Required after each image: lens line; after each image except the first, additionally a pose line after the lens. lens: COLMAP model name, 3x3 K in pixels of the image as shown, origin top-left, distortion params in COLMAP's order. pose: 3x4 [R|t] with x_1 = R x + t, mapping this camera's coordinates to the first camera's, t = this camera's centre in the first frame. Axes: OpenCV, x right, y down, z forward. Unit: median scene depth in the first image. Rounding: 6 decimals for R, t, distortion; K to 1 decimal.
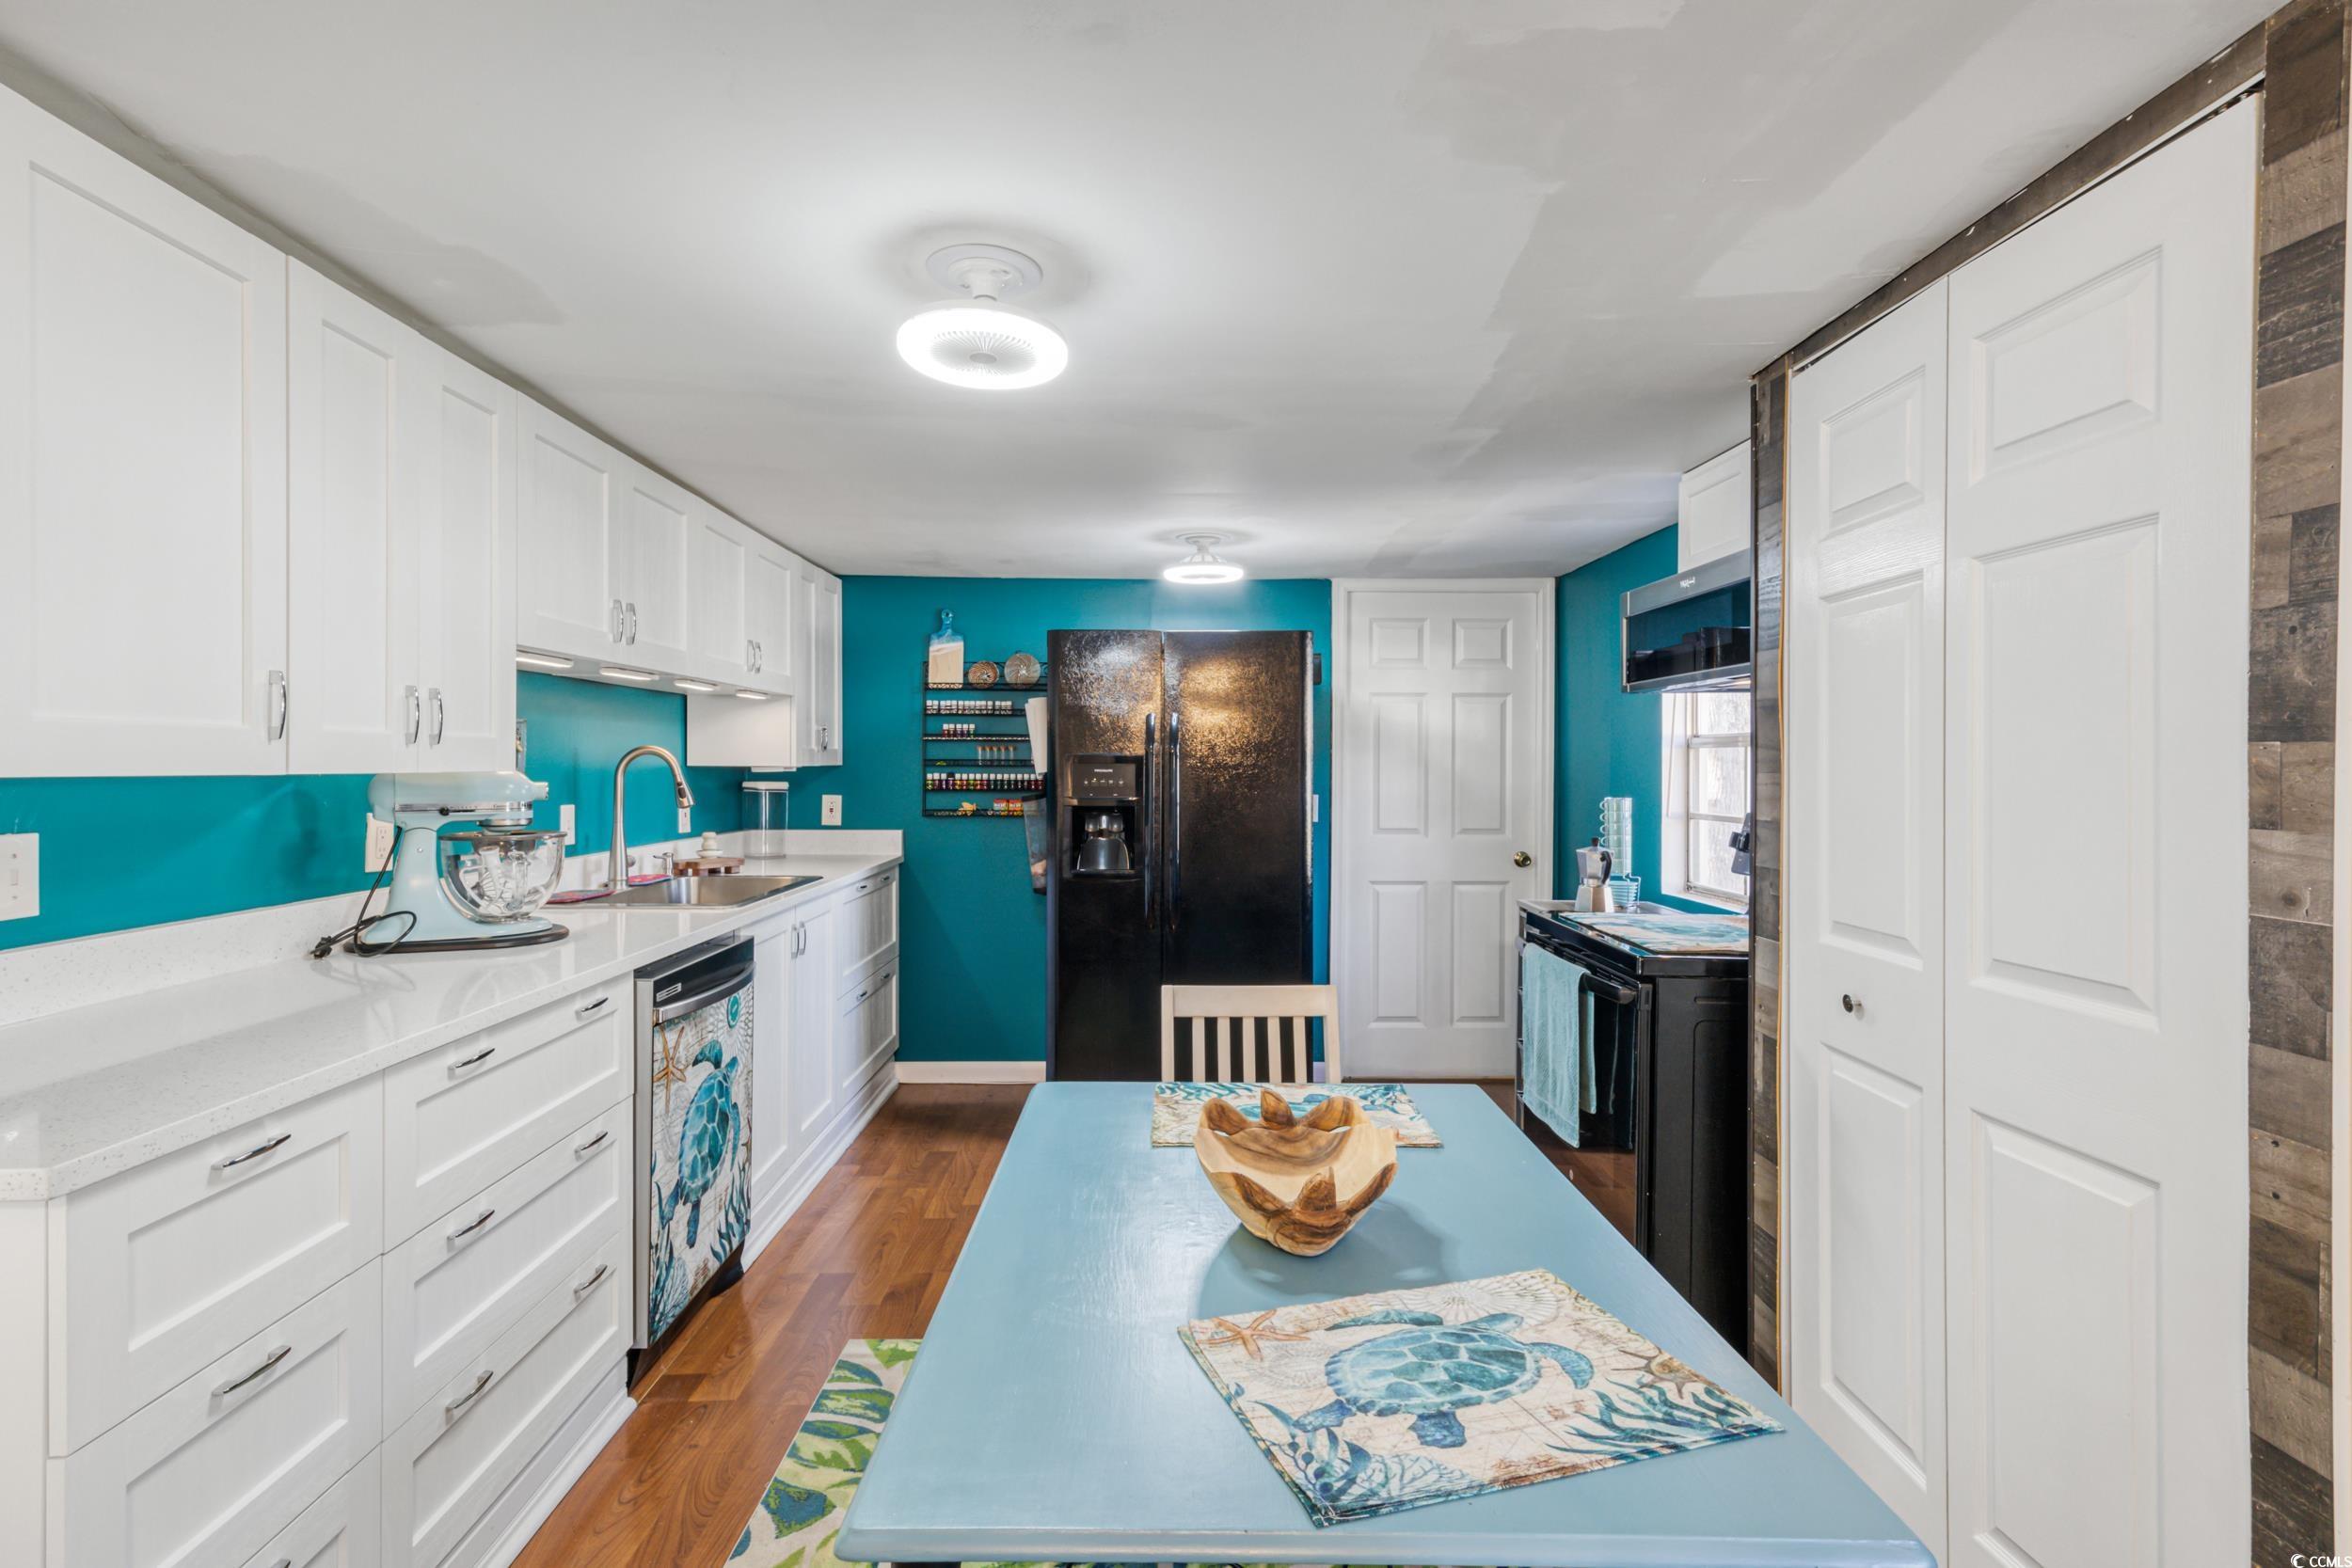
lens RADIAL K [[1162.8, 0, 1176.0], [0, 1162.8, 784.0], [0, 0, 1]] dist [0.001214, 0.000031]
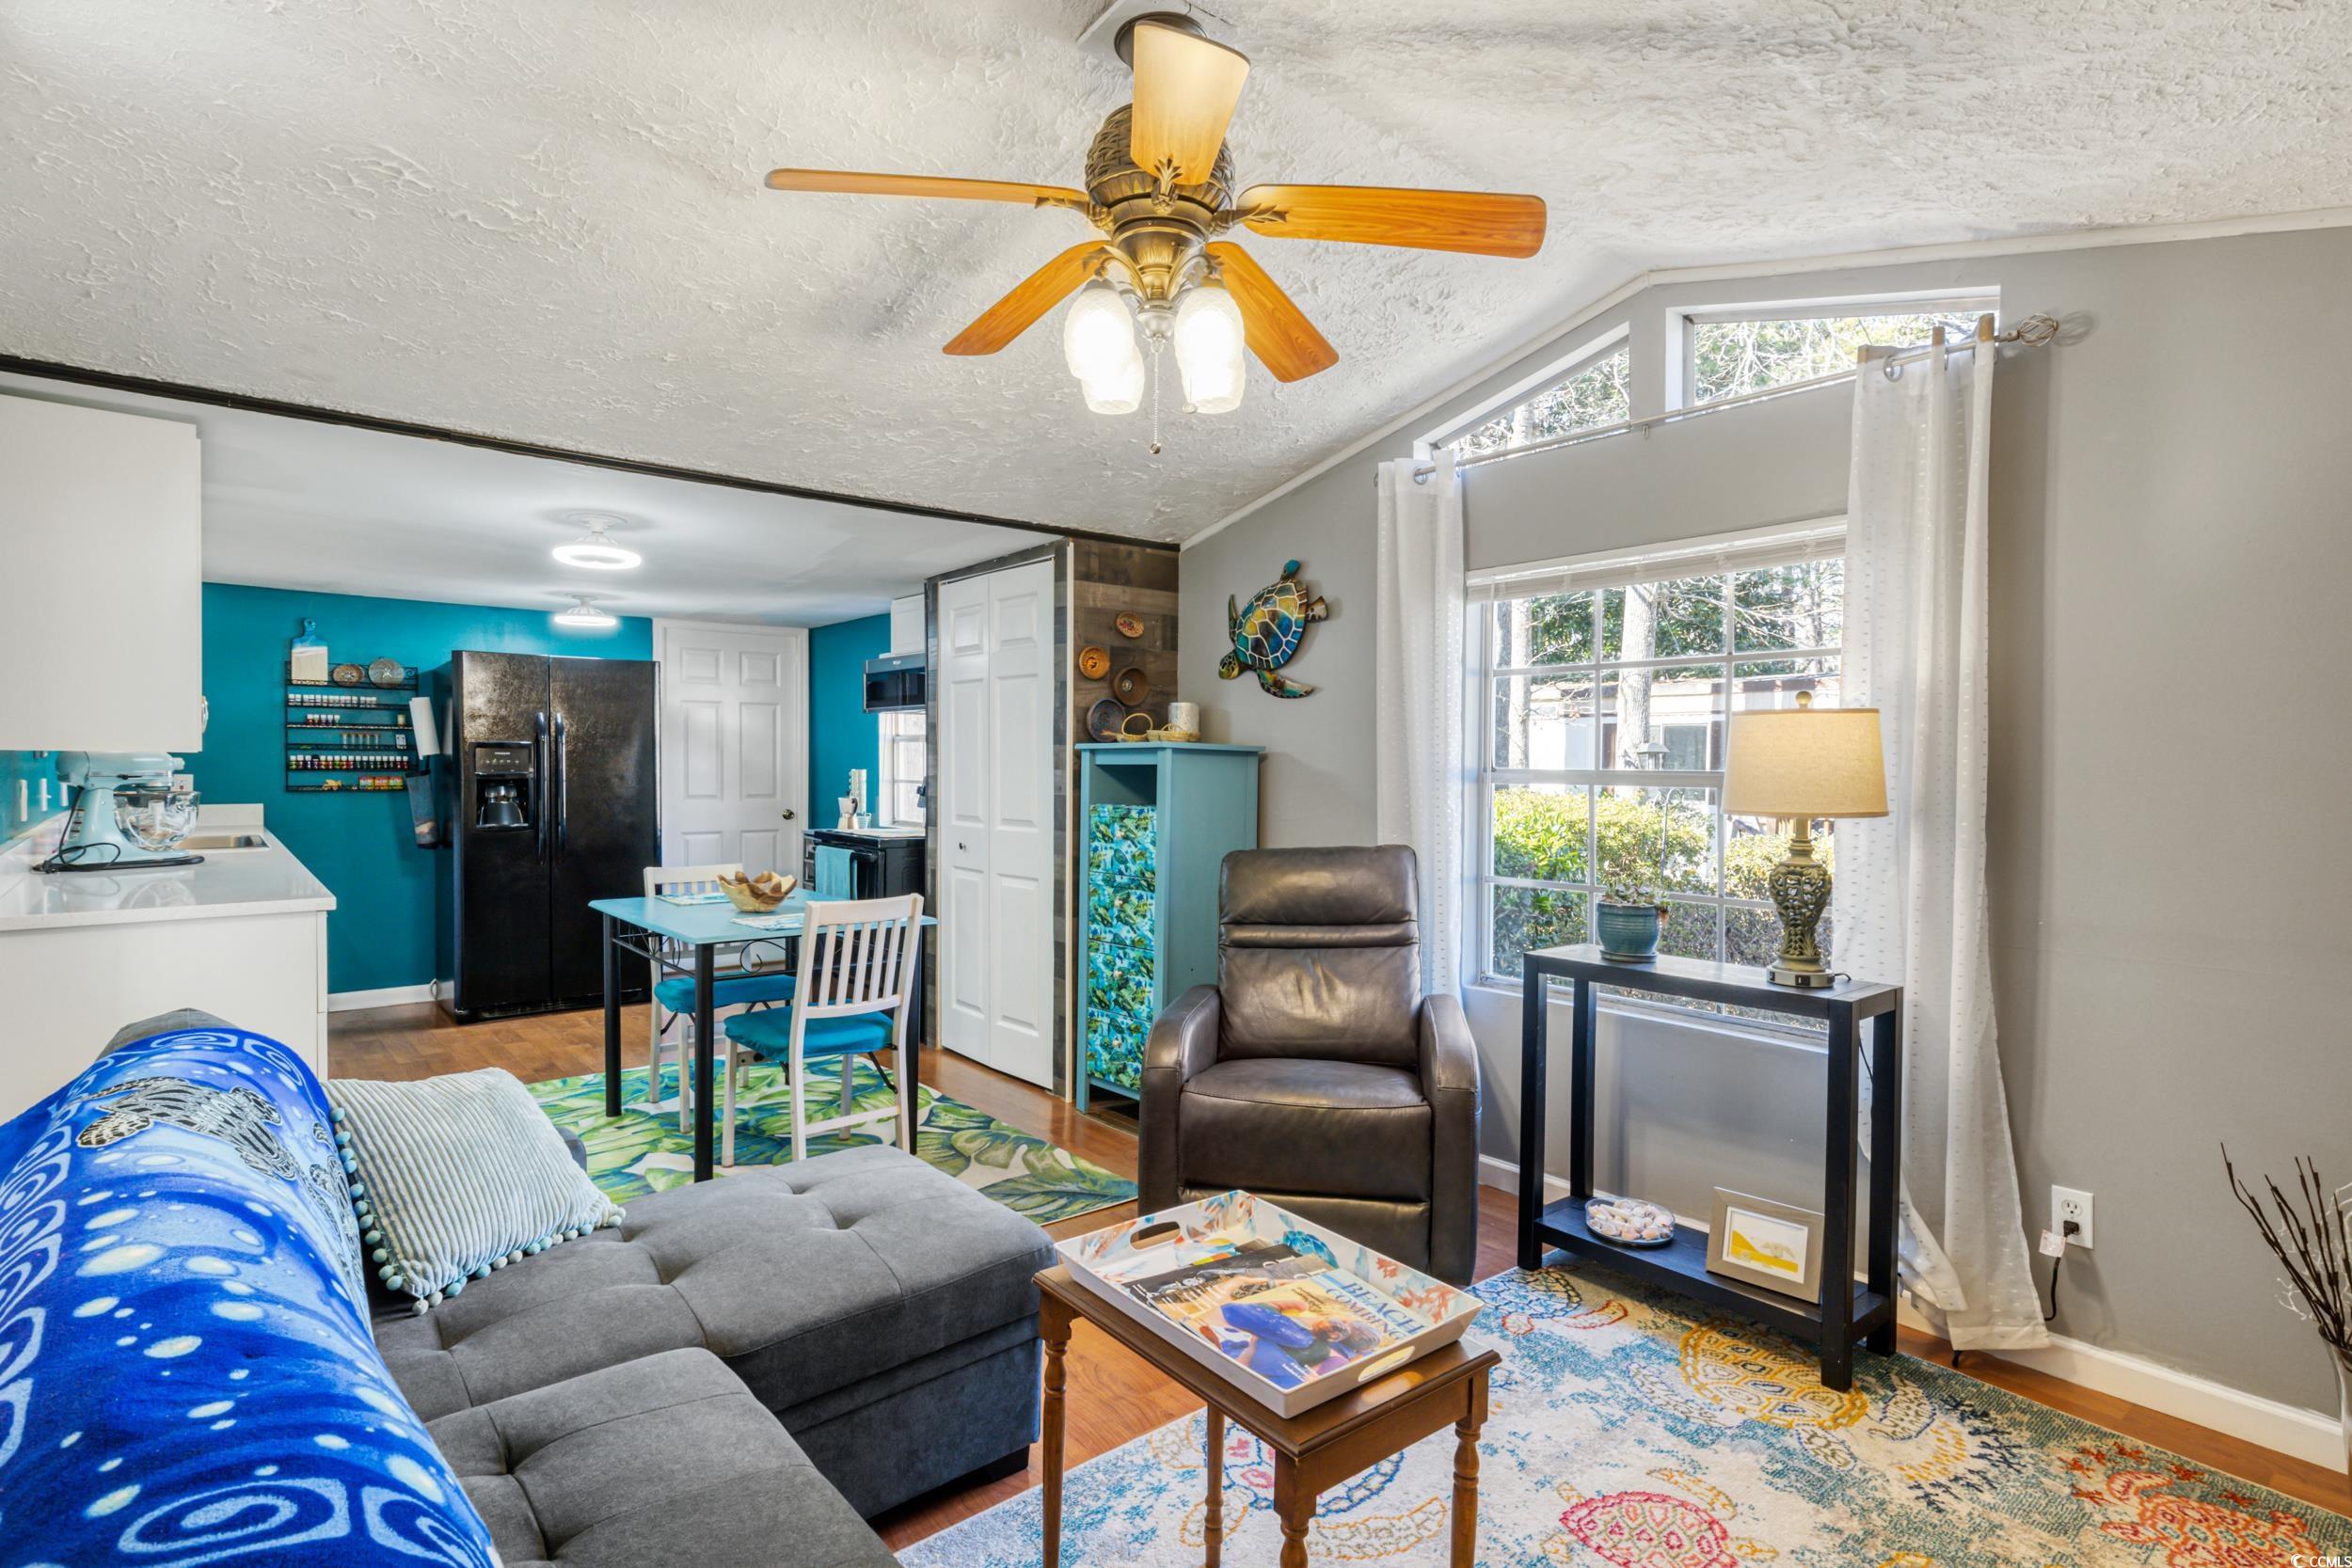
lens RADIAL K [[1162.8, 0, 1176.0], [0, 1162.8, 784.0], [0, 0, 1]] dist [0.001214, 0.000031]
pose [[0.785373, -0.011309, 0.618920, -0.262666], [0.004784, 0.999914, 0.012200, 0.010852], [-0.619005, -0.006621, 0.785359, -0.541624]]
